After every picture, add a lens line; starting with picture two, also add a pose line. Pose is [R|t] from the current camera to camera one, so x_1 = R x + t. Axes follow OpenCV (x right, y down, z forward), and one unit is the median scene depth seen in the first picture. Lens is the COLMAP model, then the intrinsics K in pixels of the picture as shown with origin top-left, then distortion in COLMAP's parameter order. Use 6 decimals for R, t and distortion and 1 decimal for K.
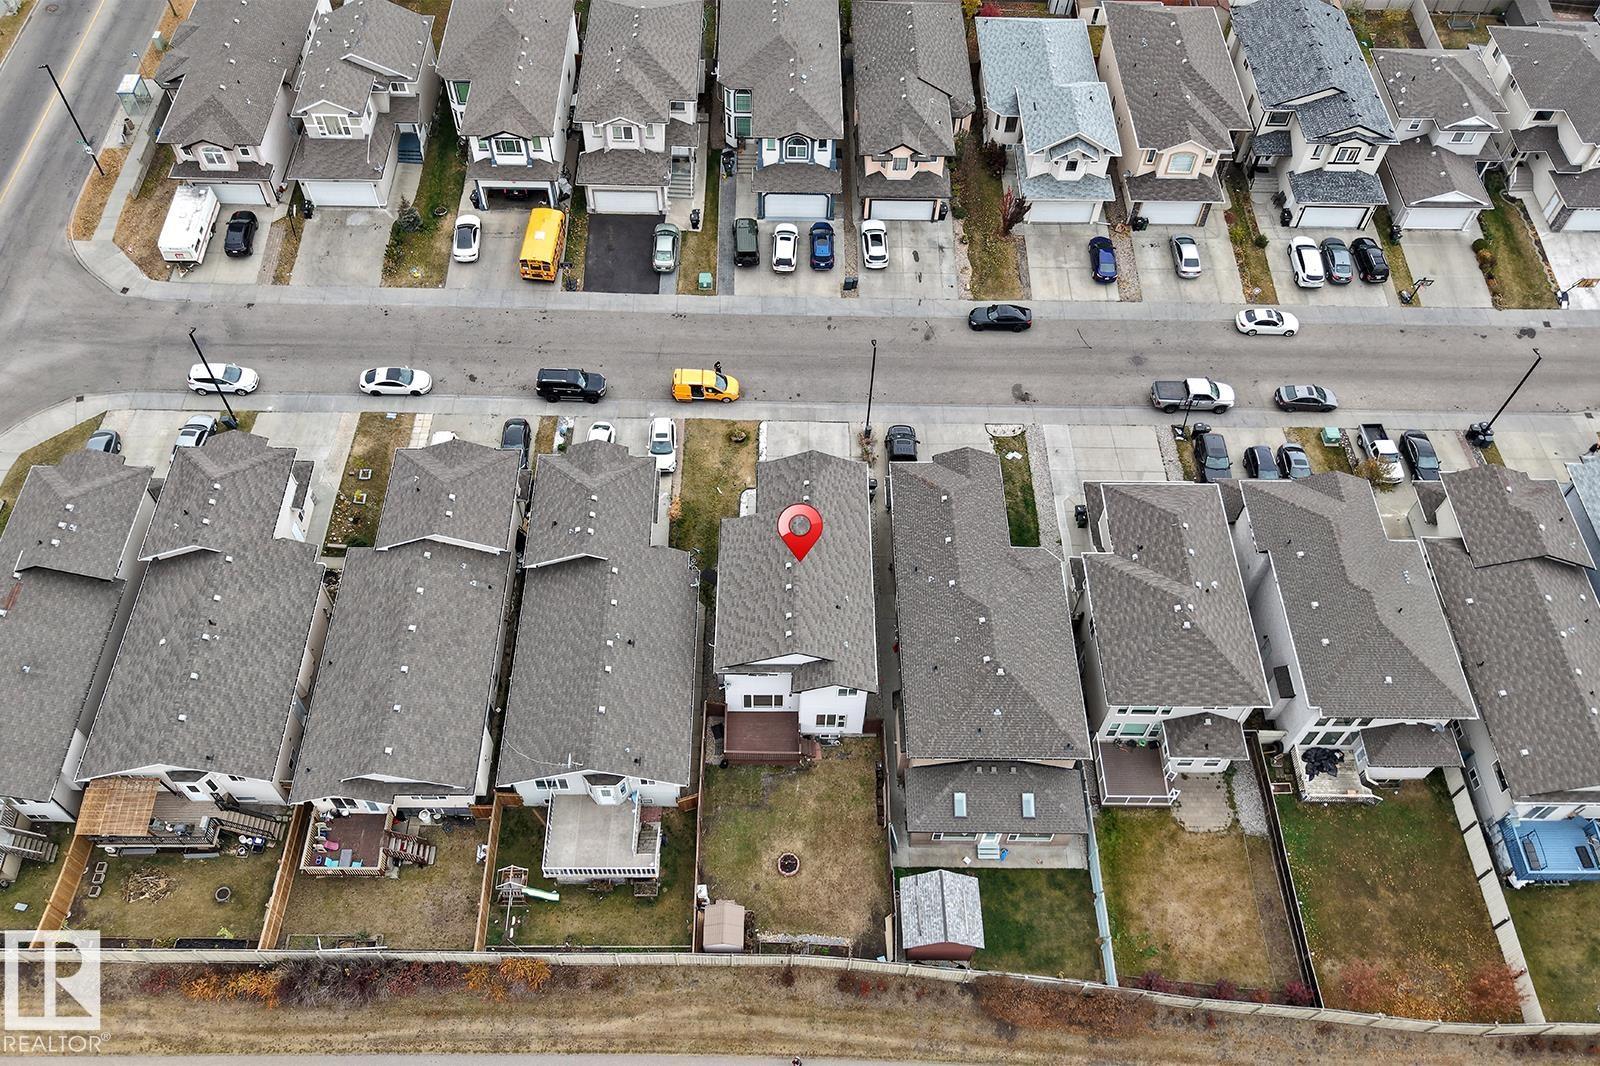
lens RADIAL K [[1200.4, 0, 800.0], [0, 1200.4, 533.0], [0, 0, 1]] dist [0.163135, -0.528625]
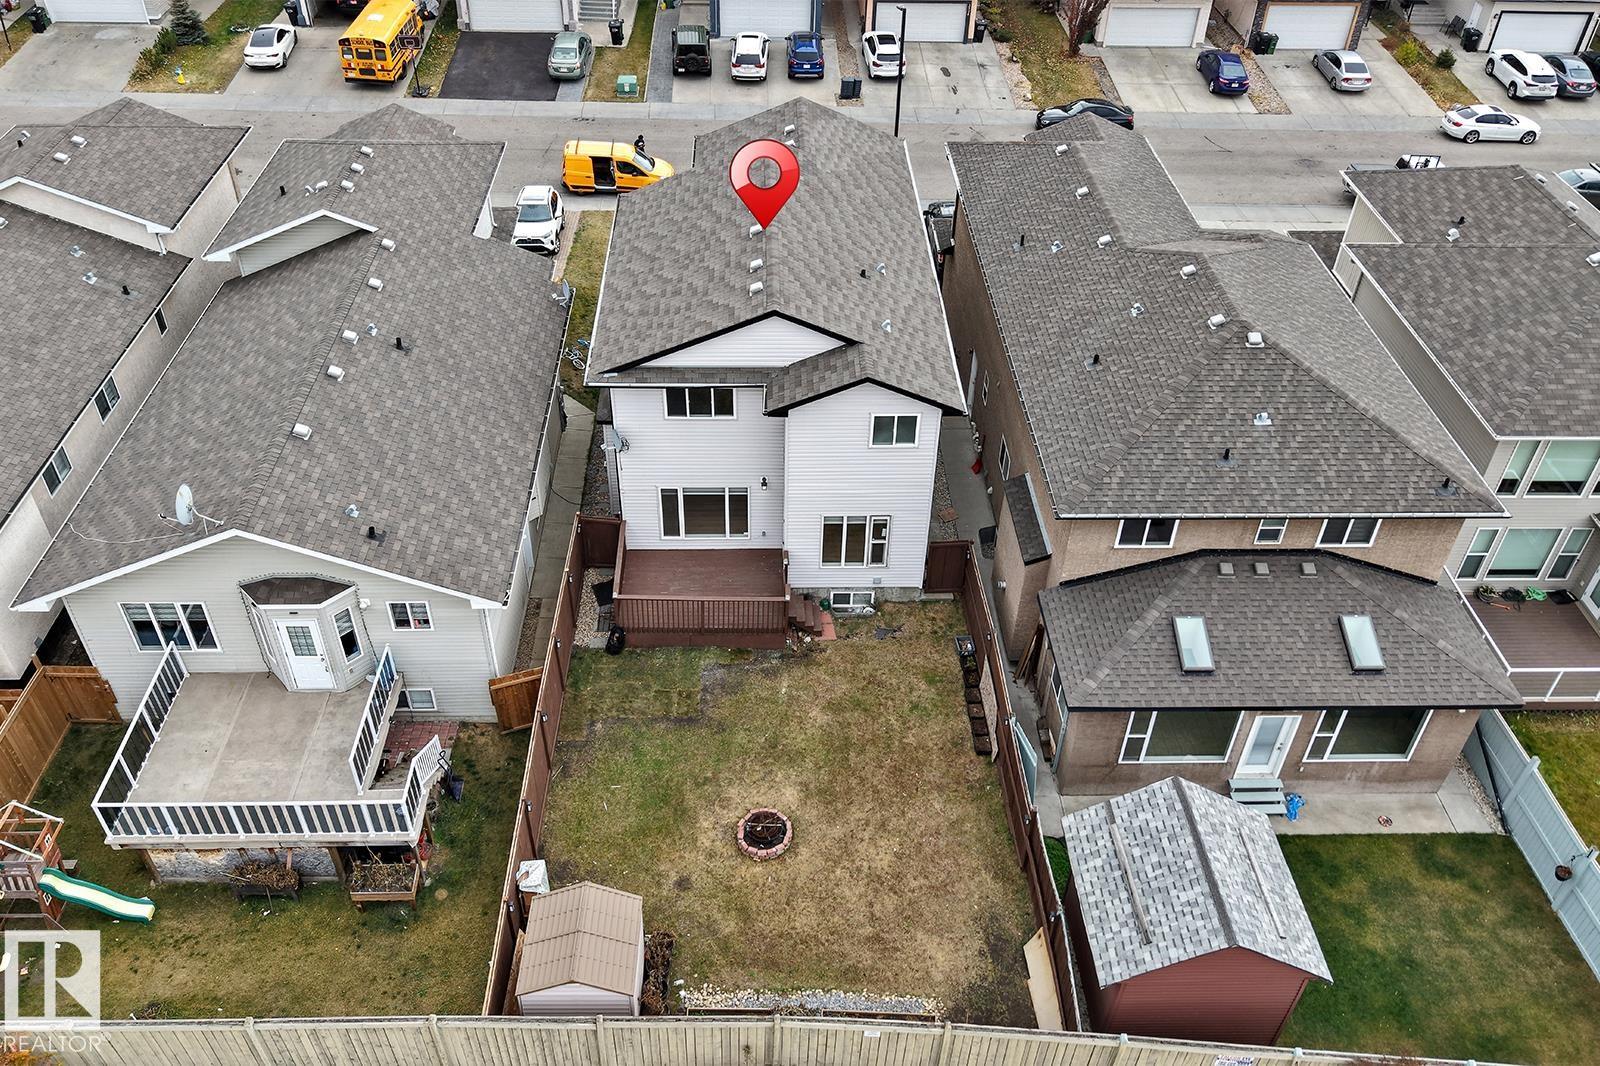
lens RADIAL K [[1244.7, 0, 800.0], [0, 1244.7, 533.0], [0, 0, 1]] dist [0.043842, -0.067391]
pose [[0.999651, -0.019219, 0.018117, -0.003226], [0.023202, 0.966752, -0.254661, 0.277252], [-0.012620, 0.254993, 0.966861, 0.567876]]
